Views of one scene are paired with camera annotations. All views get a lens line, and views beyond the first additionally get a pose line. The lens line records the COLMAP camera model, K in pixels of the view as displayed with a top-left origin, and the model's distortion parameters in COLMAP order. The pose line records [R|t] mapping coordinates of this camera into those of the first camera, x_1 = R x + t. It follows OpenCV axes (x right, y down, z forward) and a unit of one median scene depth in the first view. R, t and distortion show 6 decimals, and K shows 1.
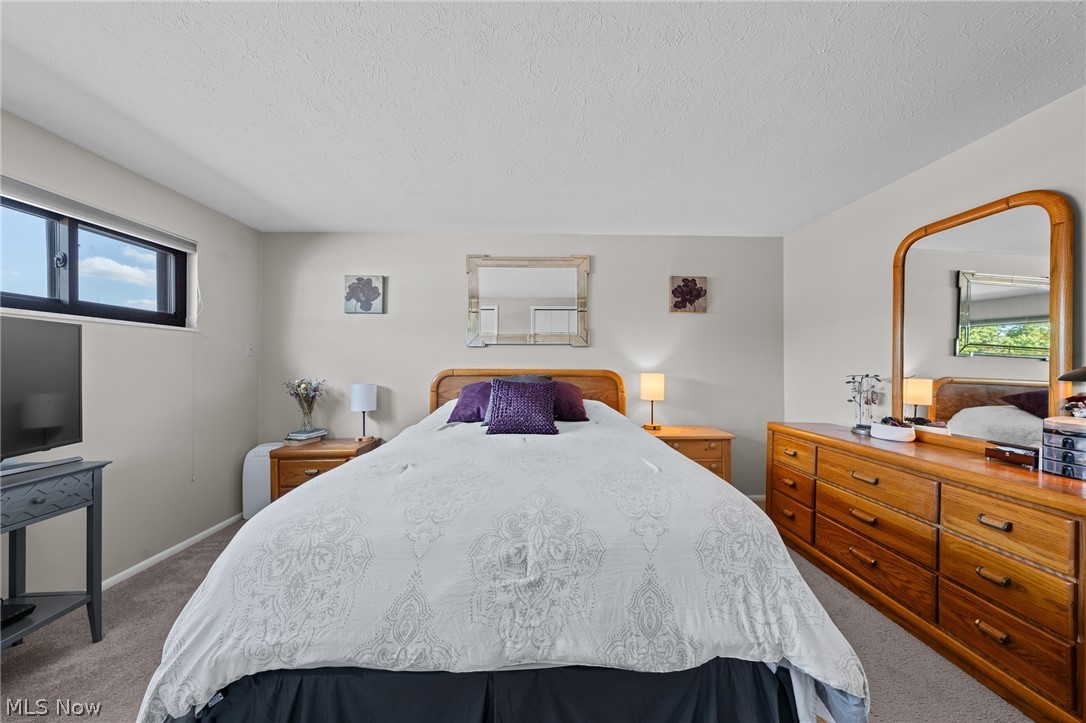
lens RADIAL K [[368.5, 0, 540.6], [0, 368.5, 362.2], [0, 0, 1]] dist [-0.003136, 0.000450]
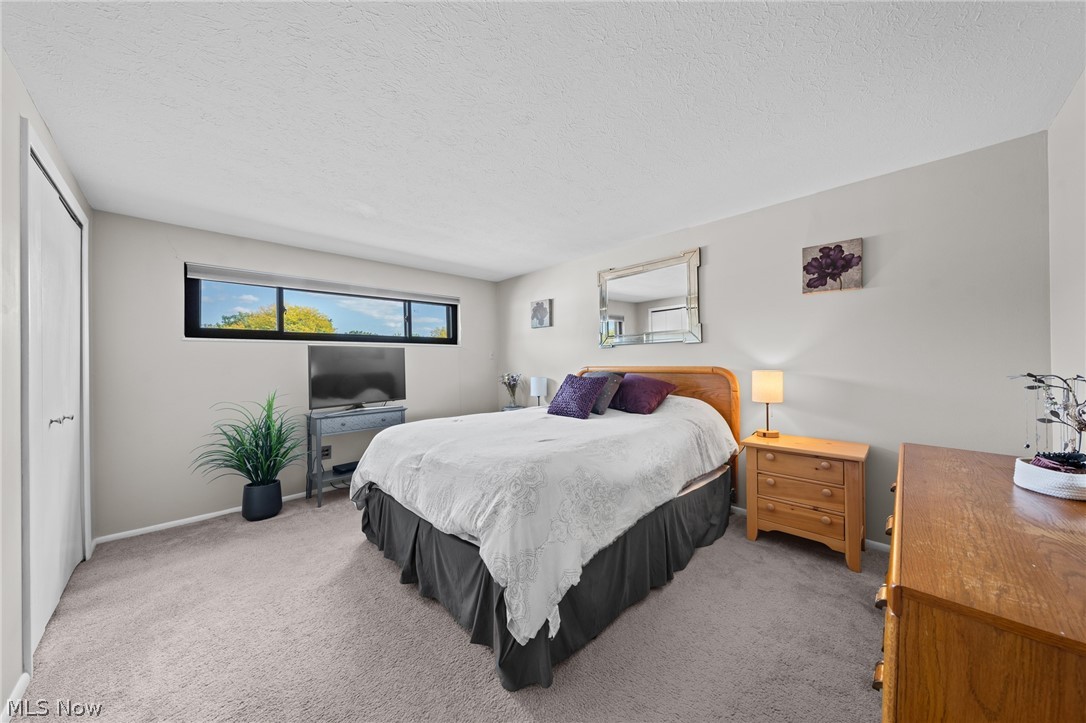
lens RADIAL K [[368.5, 0, 541.0], [0, 368.5, 363.3], [0, 0, 1]] dist [-0.003136, 0.000450]
pose [[0.674108, -0.010153, -0.738563, 0.567430], [0.017958, 0.999835, 0.002647, 0.001910], [0.738414, -0.015047, 0.674179, 0.044825]]
